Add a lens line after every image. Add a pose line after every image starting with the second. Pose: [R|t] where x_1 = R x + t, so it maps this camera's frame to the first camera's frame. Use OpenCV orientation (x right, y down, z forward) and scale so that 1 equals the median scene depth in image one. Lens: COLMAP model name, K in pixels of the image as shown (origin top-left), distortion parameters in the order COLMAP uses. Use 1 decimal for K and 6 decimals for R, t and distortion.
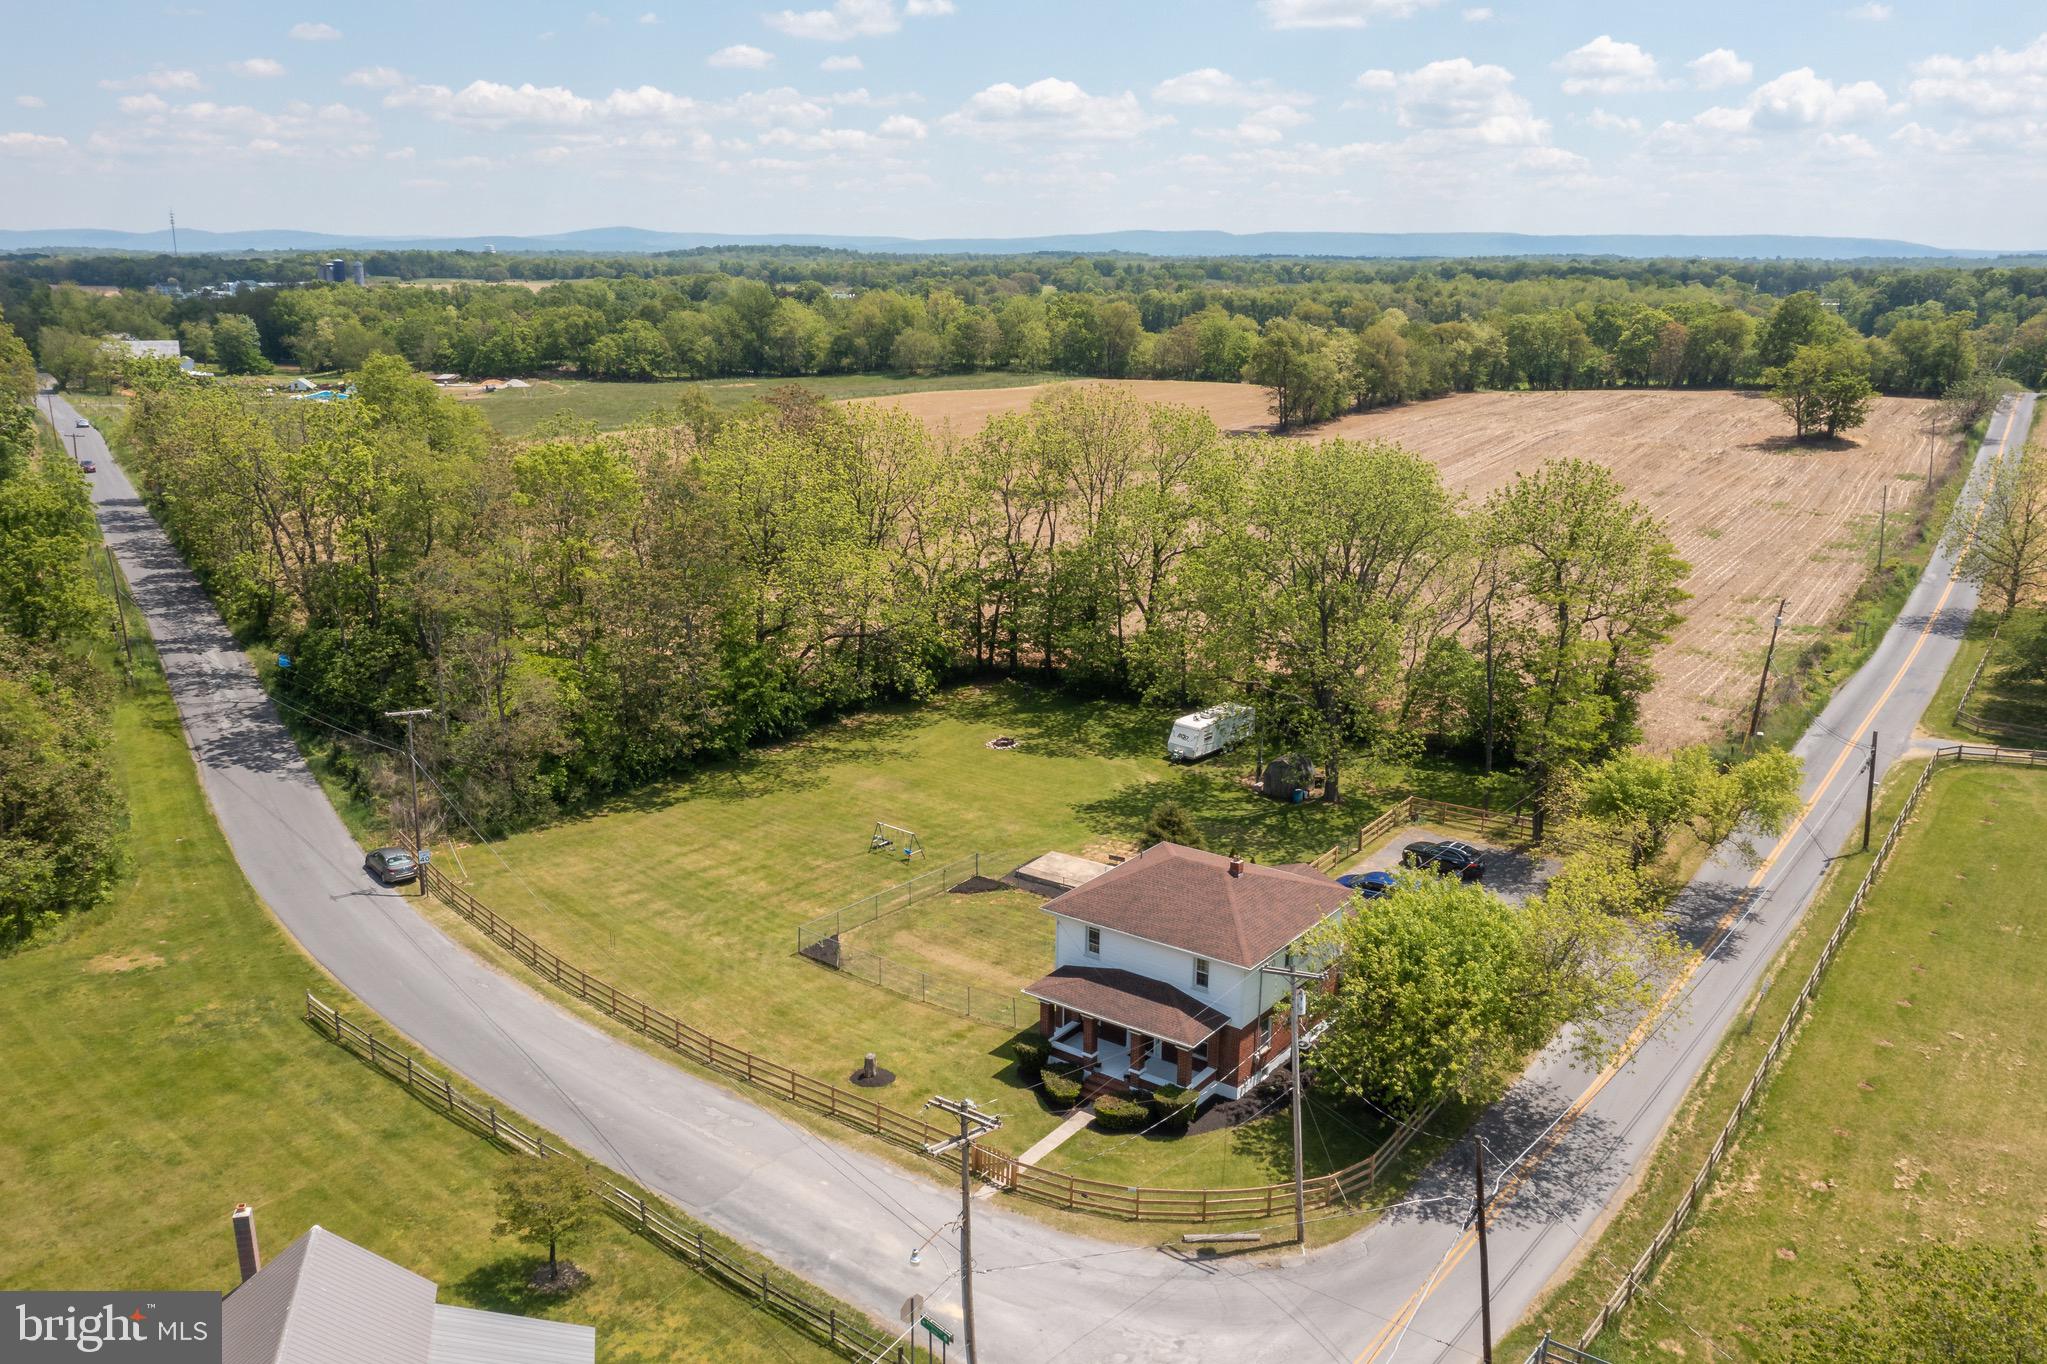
lens RADIAL K [[1622.0, 0, 1022.1], [0, 1622.0, 663.6], [0, 0, 1]] dist [-0.021609, 0.008853]
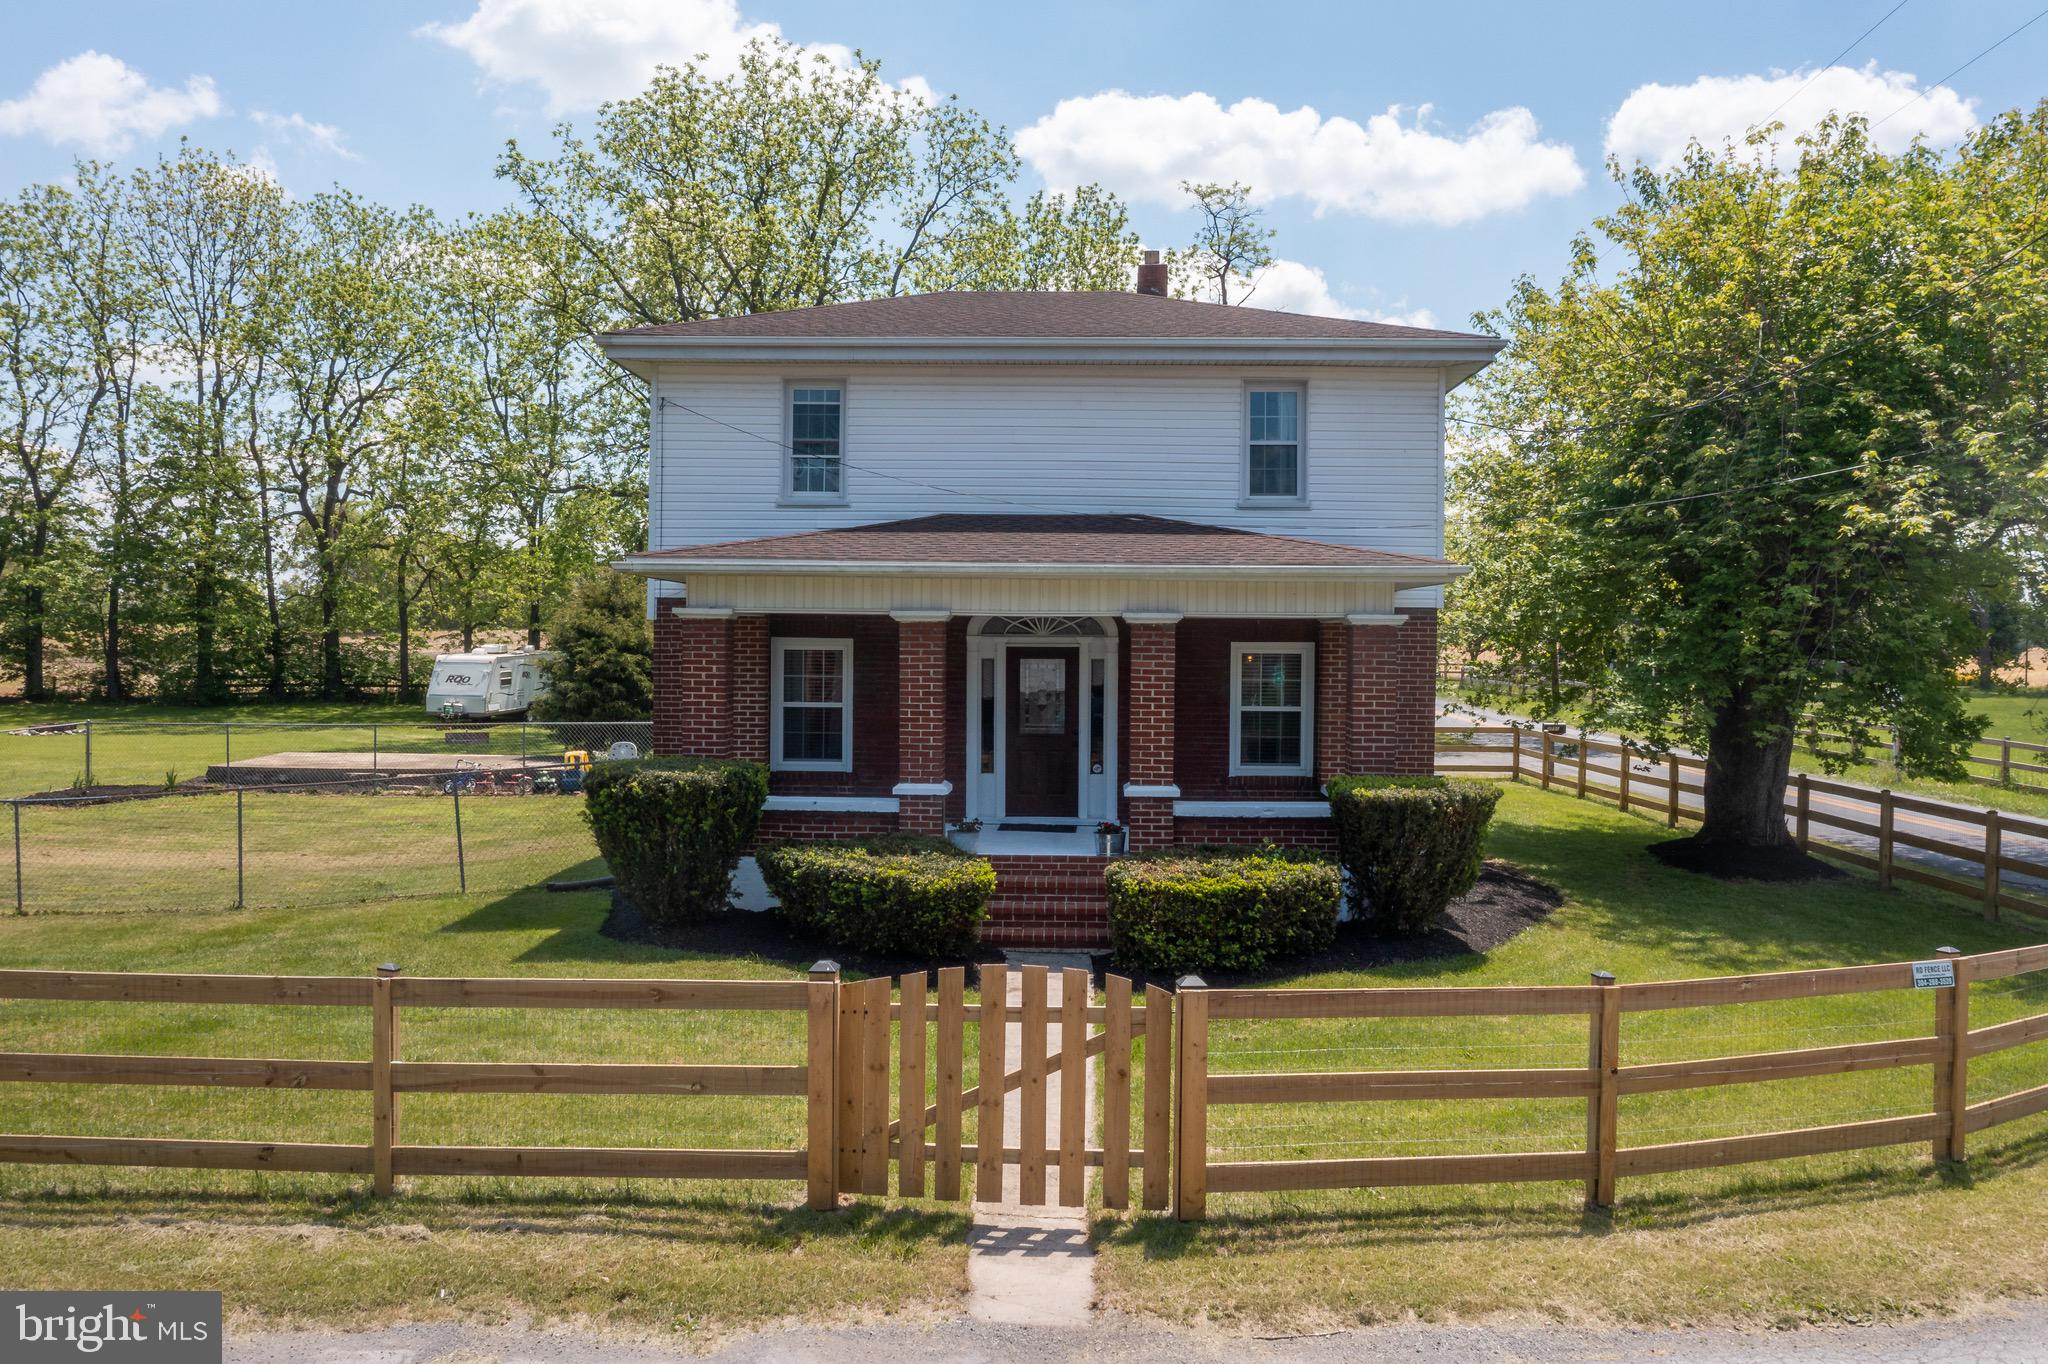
lens RADIAL K [[1622.8, 0, 1028.1], [0, 1622.8, 678.7], [0, 0, 1]] dist [-0.021609, 0.008853]
pose [[0.816553, -0.009095, 0.577199, -0.059284], [0.136547, 0.974545, -0.177814, 0.184094], [-0.560889, 0.224009, 0.797009, 0.538973]]
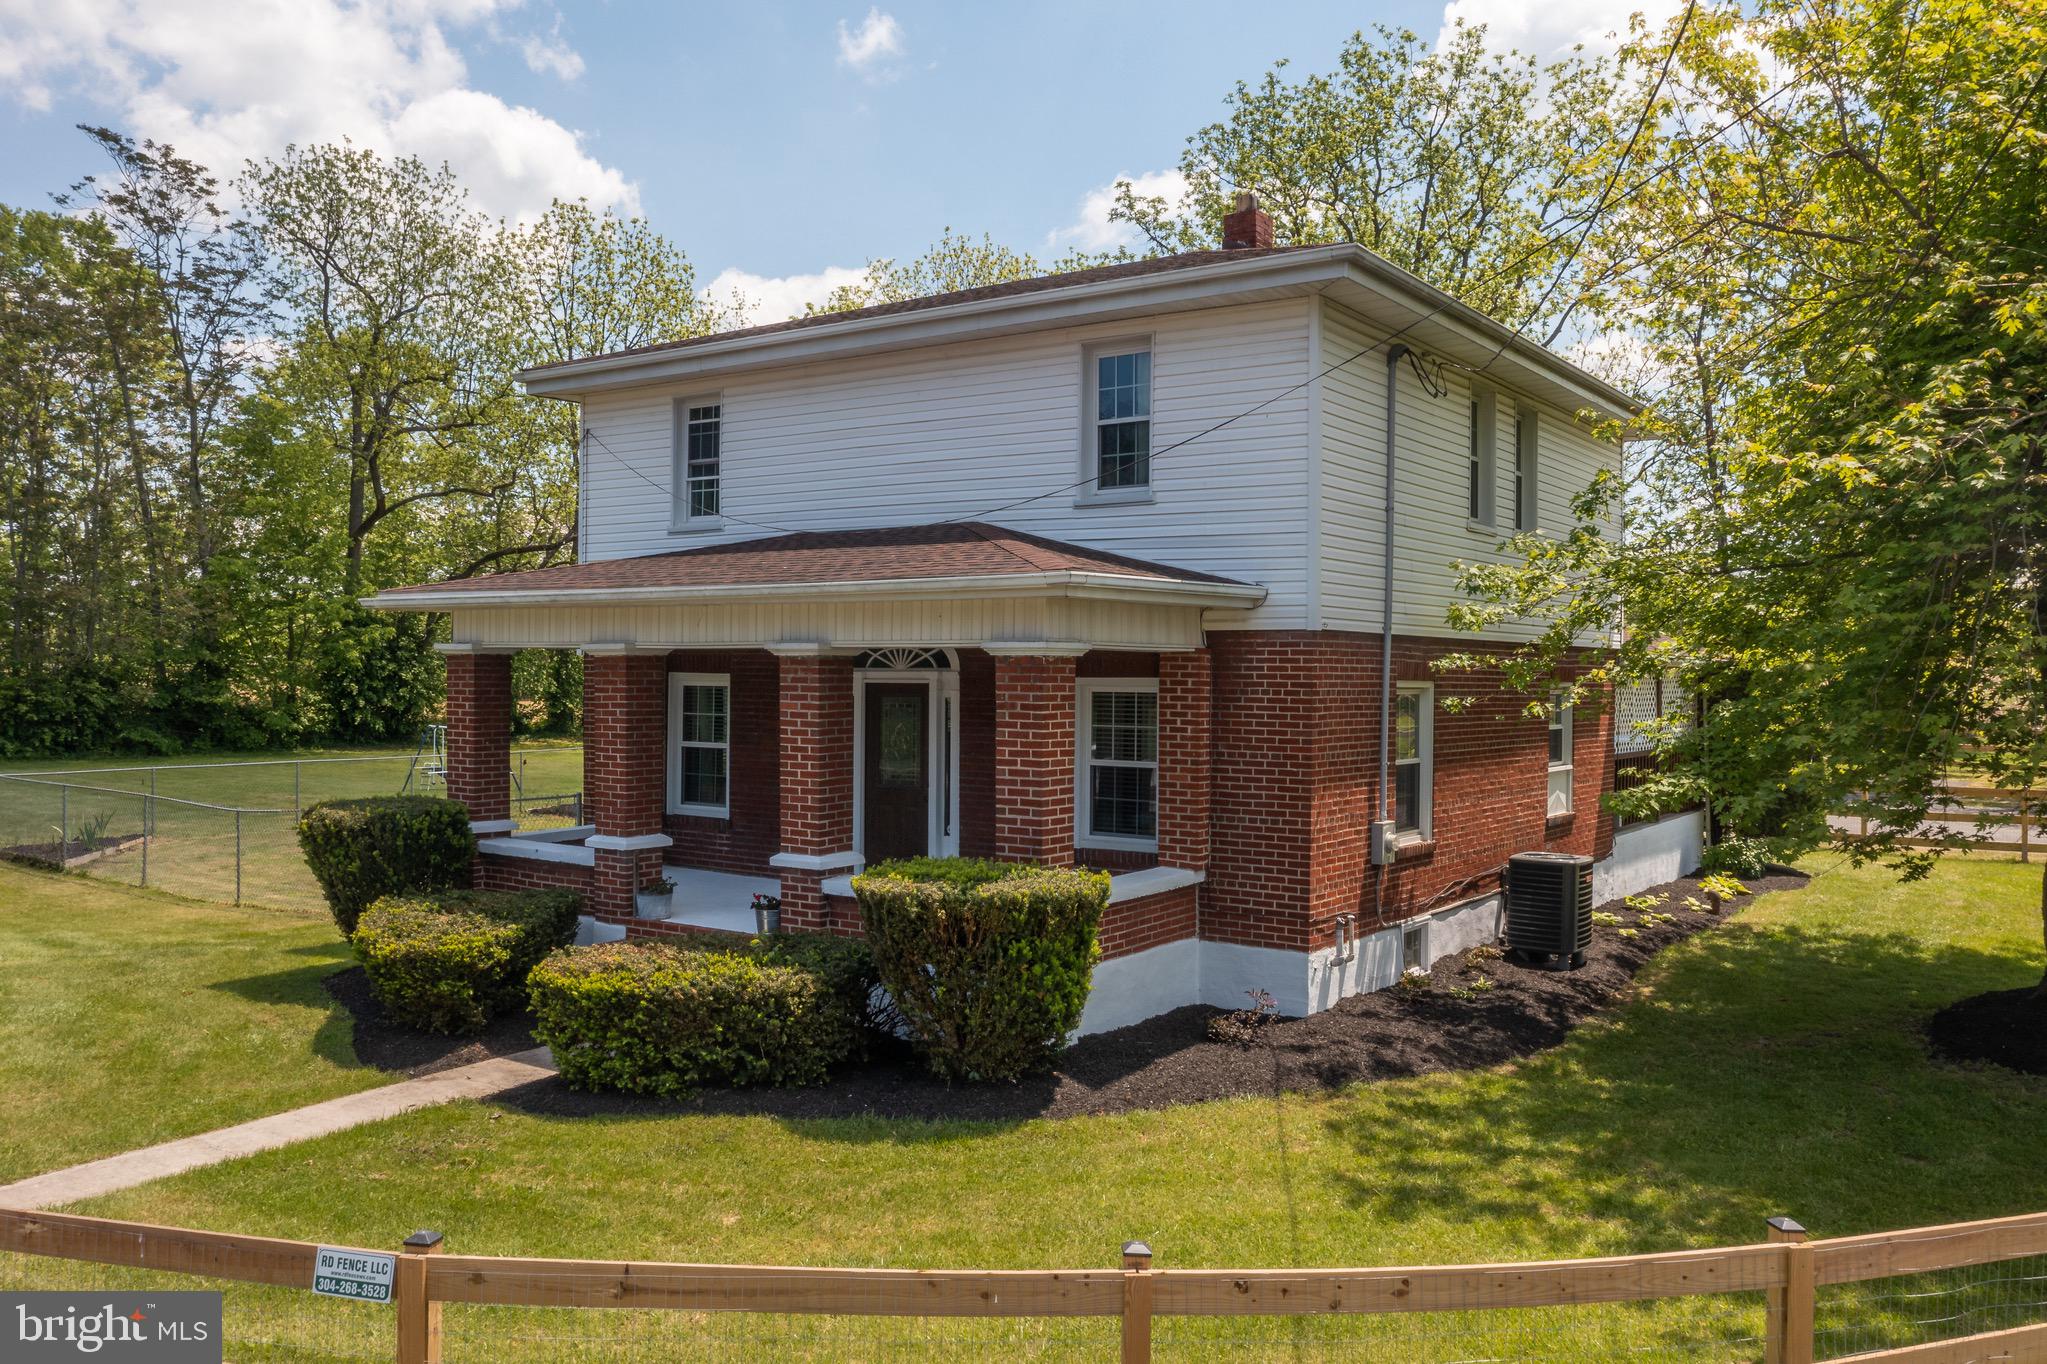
lens RADIAL K [[1622.0, 0, 1020.7], [0, 1622.0, 684.5], [0, 0, 1]] dist [-0.021609, 0.008853]
pose [[0.999658, 0.001306, 0.026106, 0.061188], [0.004864, 0.972018, -0.234856, 0.185101], [-0.025682, 0.234903, 0.971680, 0.531061]]
